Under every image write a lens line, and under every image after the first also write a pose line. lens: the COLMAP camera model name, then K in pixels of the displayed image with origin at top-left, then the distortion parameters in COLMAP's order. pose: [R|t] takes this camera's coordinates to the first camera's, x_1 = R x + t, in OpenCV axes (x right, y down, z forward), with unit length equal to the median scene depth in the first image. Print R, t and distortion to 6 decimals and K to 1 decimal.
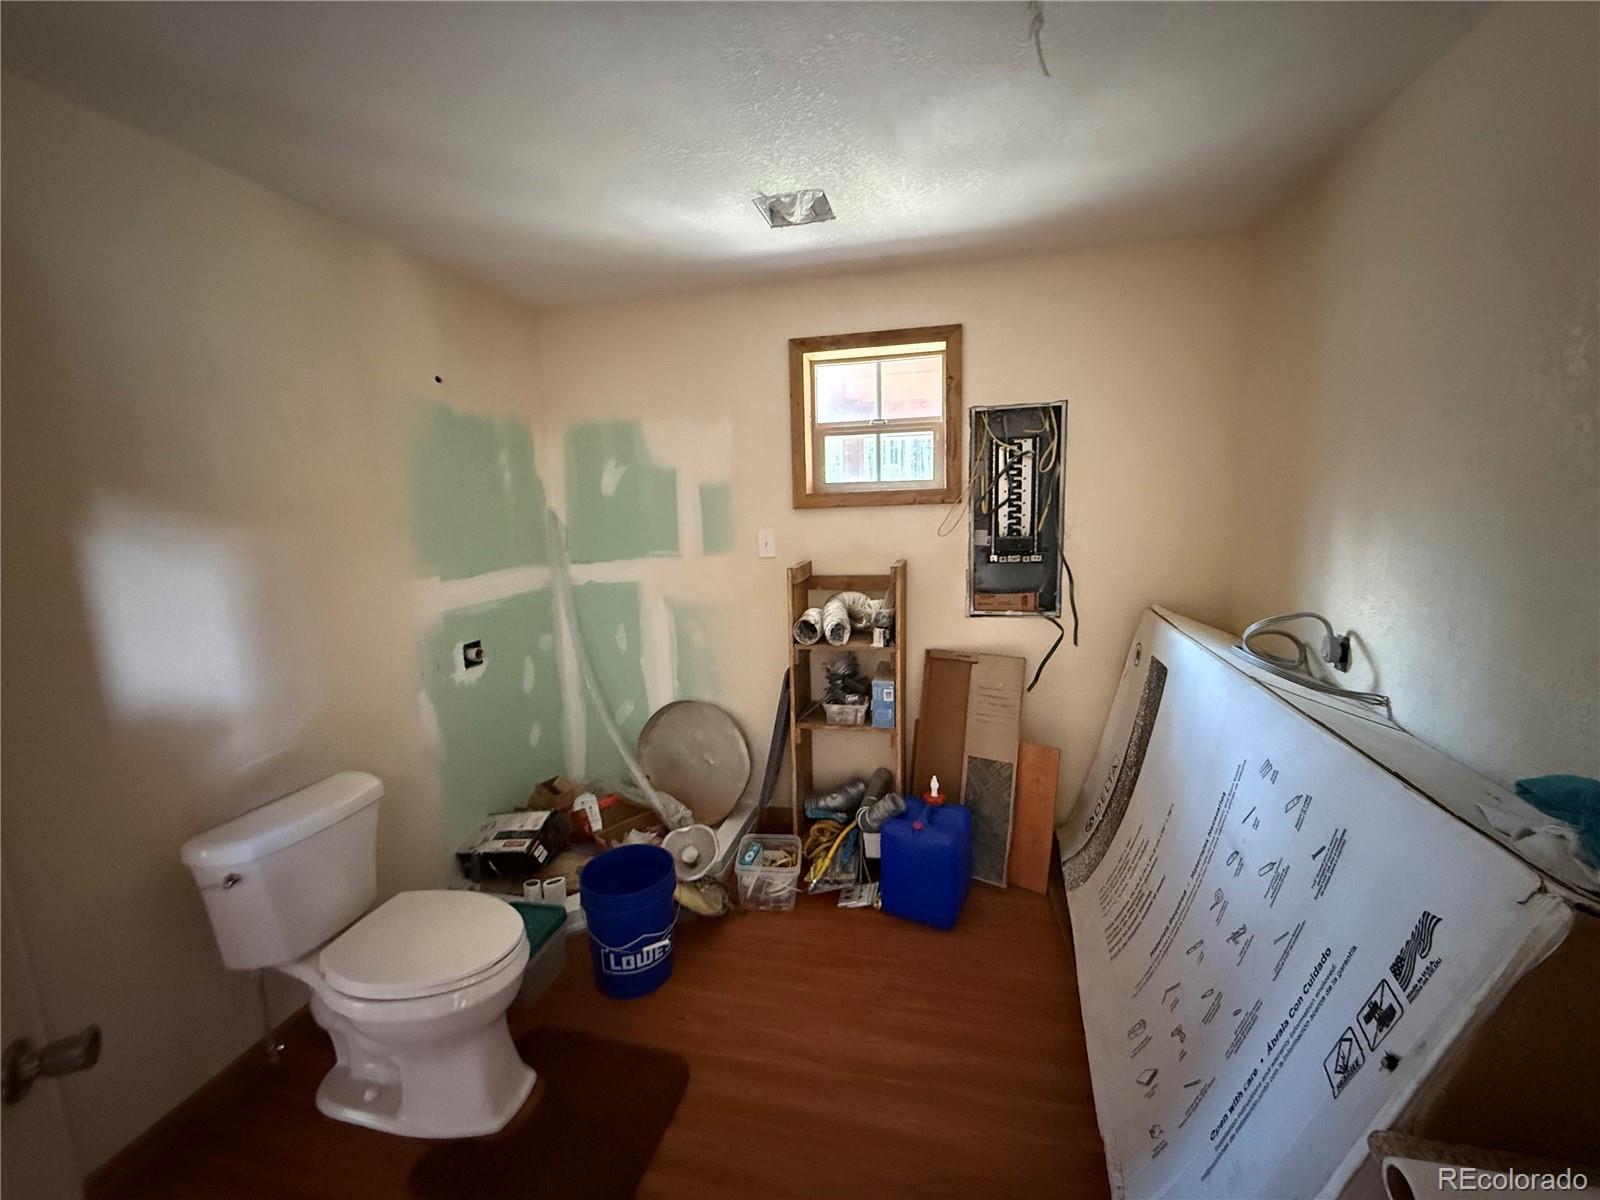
lens RADIAL K [[636.5, 0, 800.0], [0, 636.5, 600.0], [0, 0, 1]] dist [-0.000670, -0.000639]
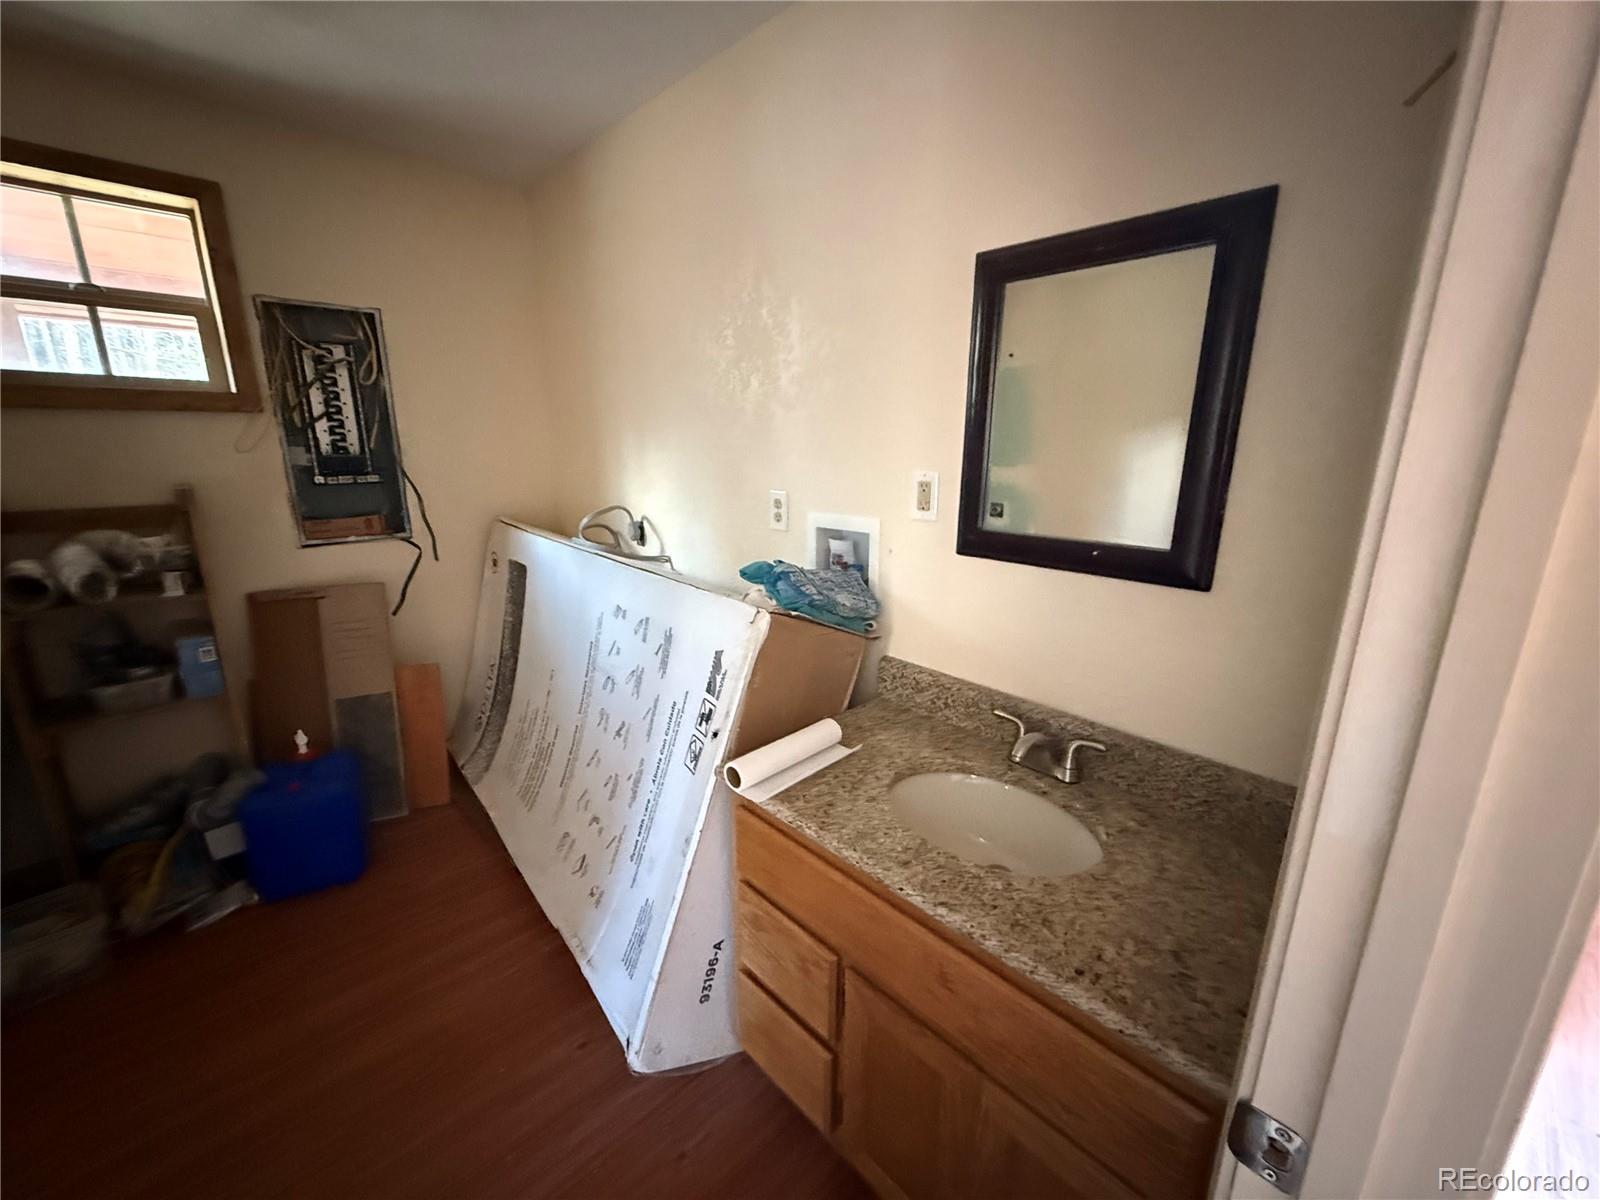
lens RADIAL K [[636.5, 0, 800.0], [0, 636.5, 600.0], [0, 0, 1]] dist [-0.000670, -0.000639]
pose [[0.538368, -0.174324, 0.824482, -0.103908], [0.099895, 0.984674, 0.142965, 0.043332], [-0.836768, 0.005394, 0.547531, -0.050363]]
